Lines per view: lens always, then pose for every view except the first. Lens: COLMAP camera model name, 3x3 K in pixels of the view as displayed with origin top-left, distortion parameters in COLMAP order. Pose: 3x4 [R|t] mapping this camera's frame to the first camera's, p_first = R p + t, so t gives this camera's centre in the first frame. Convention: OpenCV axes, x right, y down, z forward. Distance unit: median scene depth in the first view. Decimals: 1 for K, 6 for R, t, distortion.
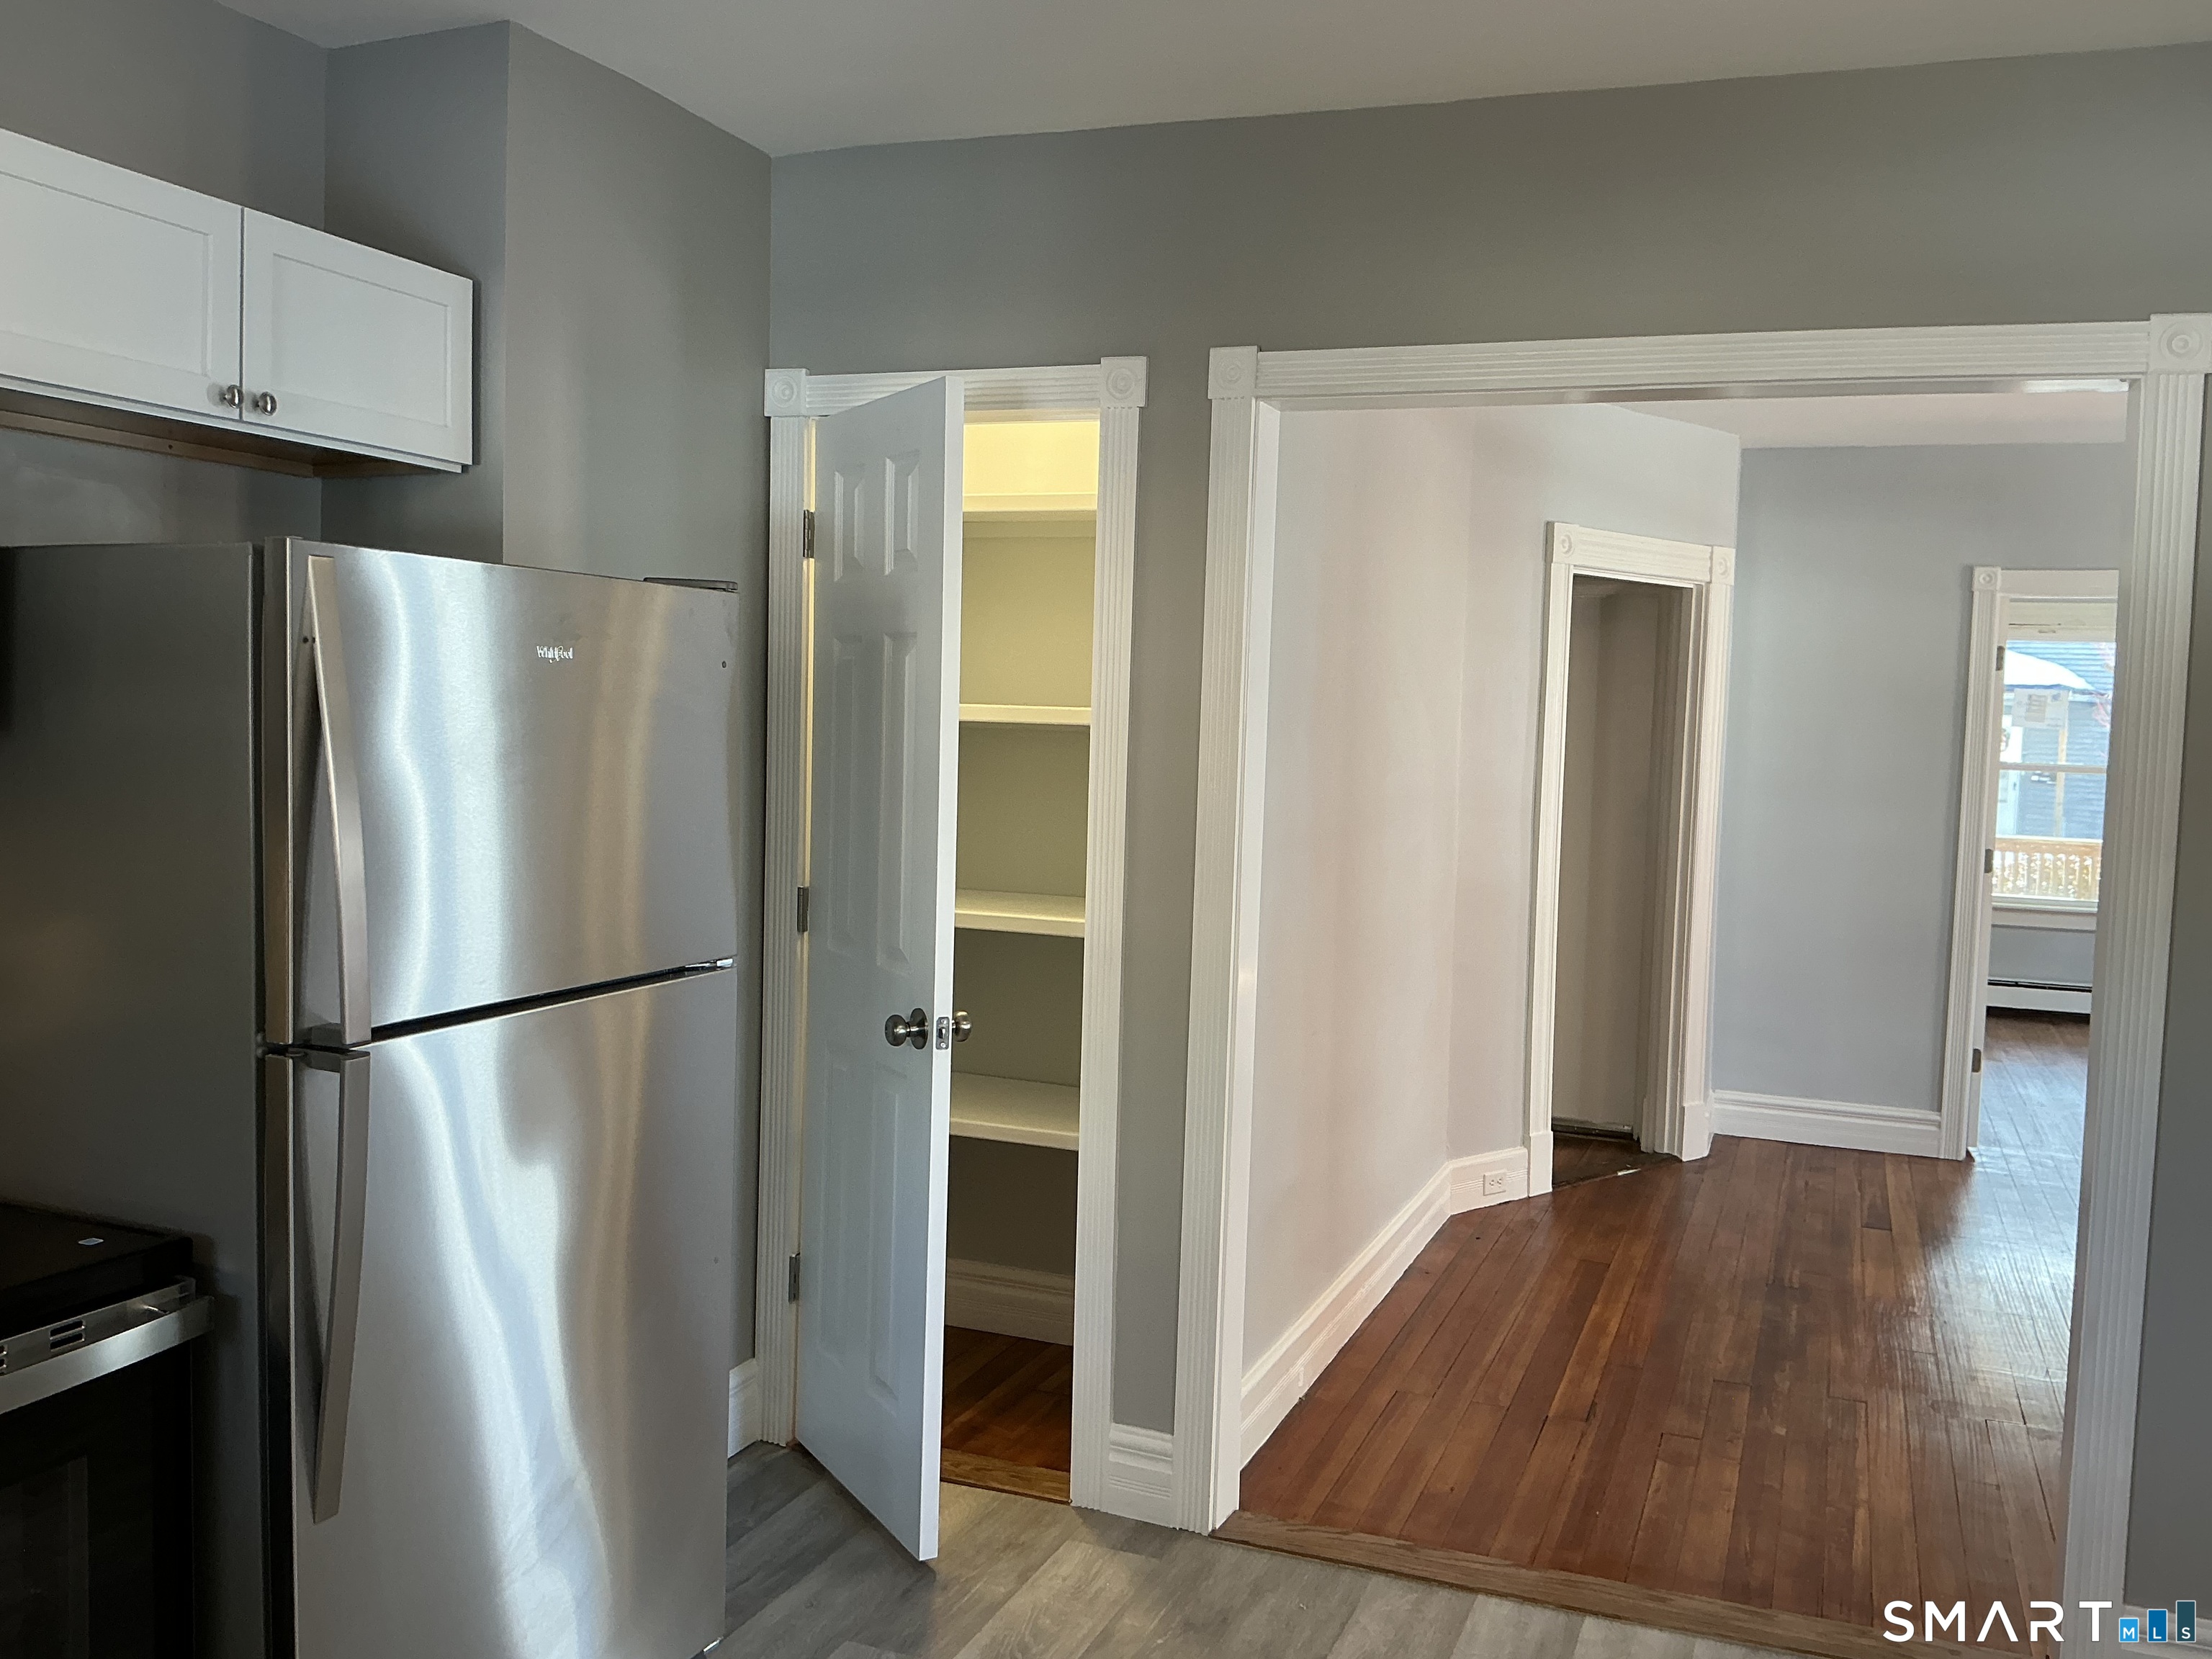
lens RADIAL K [[1838.7, 0, 1106.0], [0, 1838.7, 829.5], [0, 0, 1]] dist [0.159561, -0.340997]
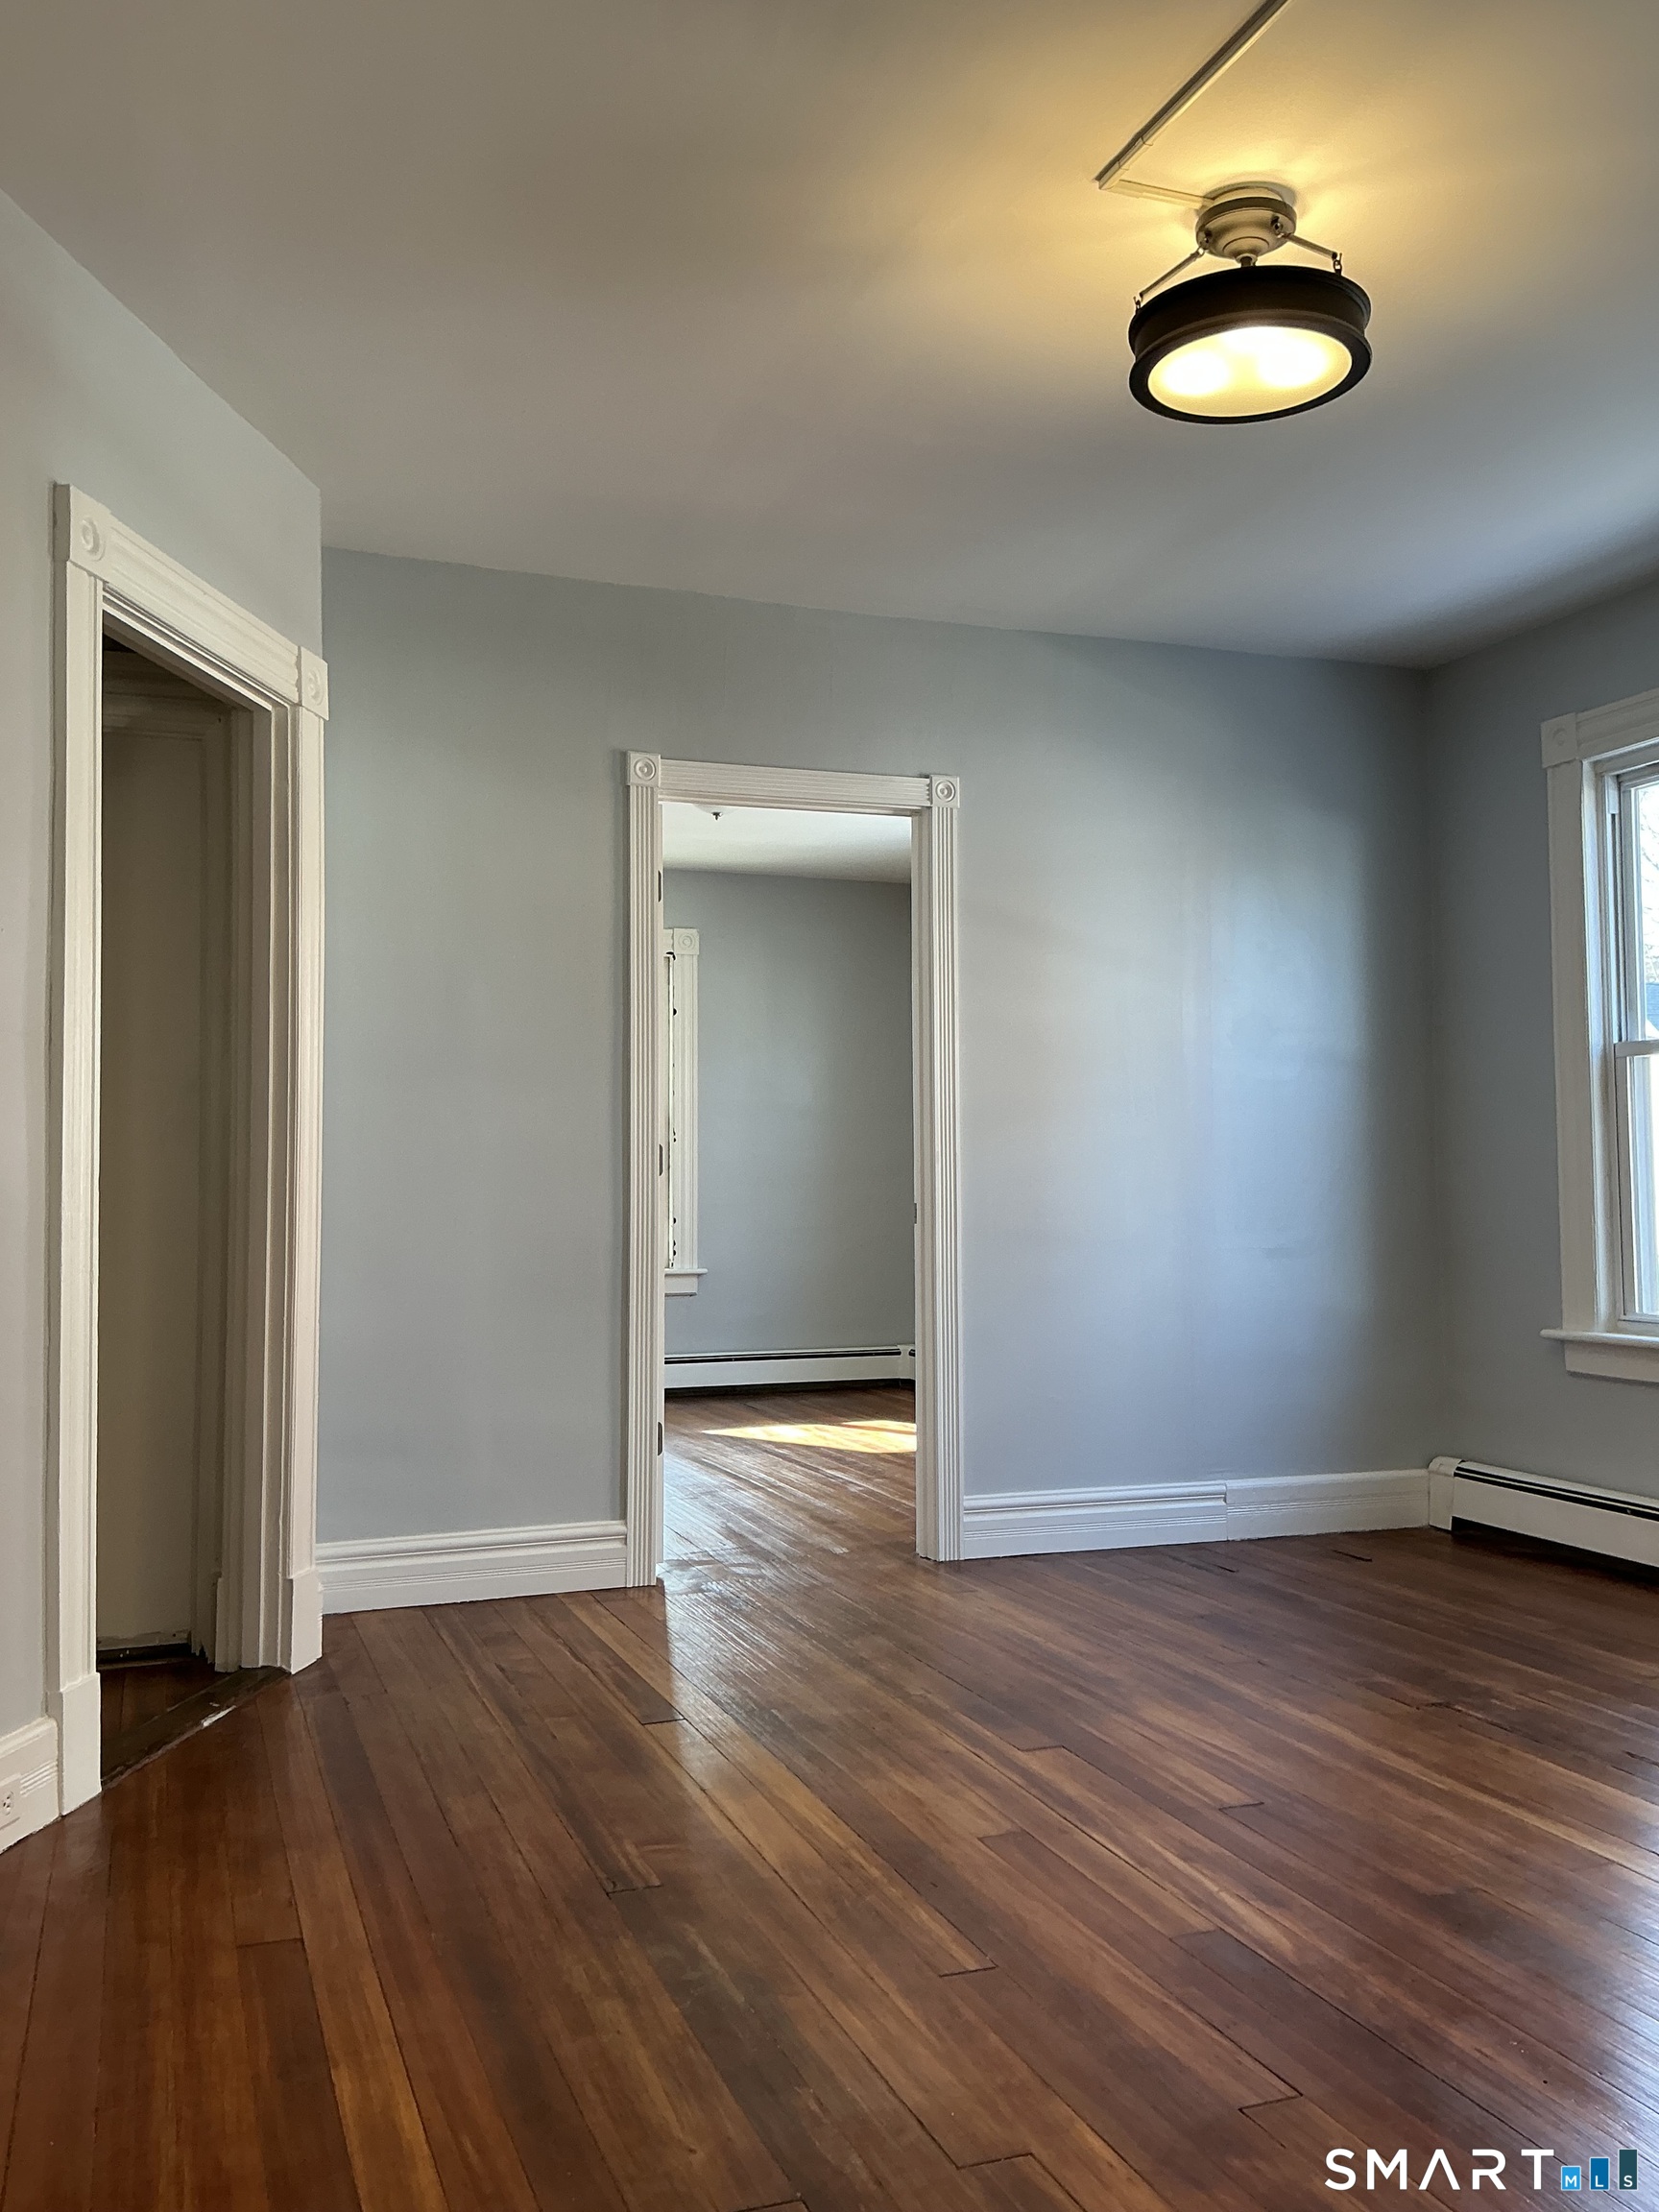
lens RADIAL K [[1838.7, 0, 829.5], [0, 1838.7, 1106.0], [0, 0, 1]] dist [0.159561, -0.340997]
pose [[0.747673, -0.004503, 0.664052, 0.046253], [0.068534, 0.995161, -0.070417, 0.053889], [-0.660521, 0.098159, 0.744363, 0.440908]]
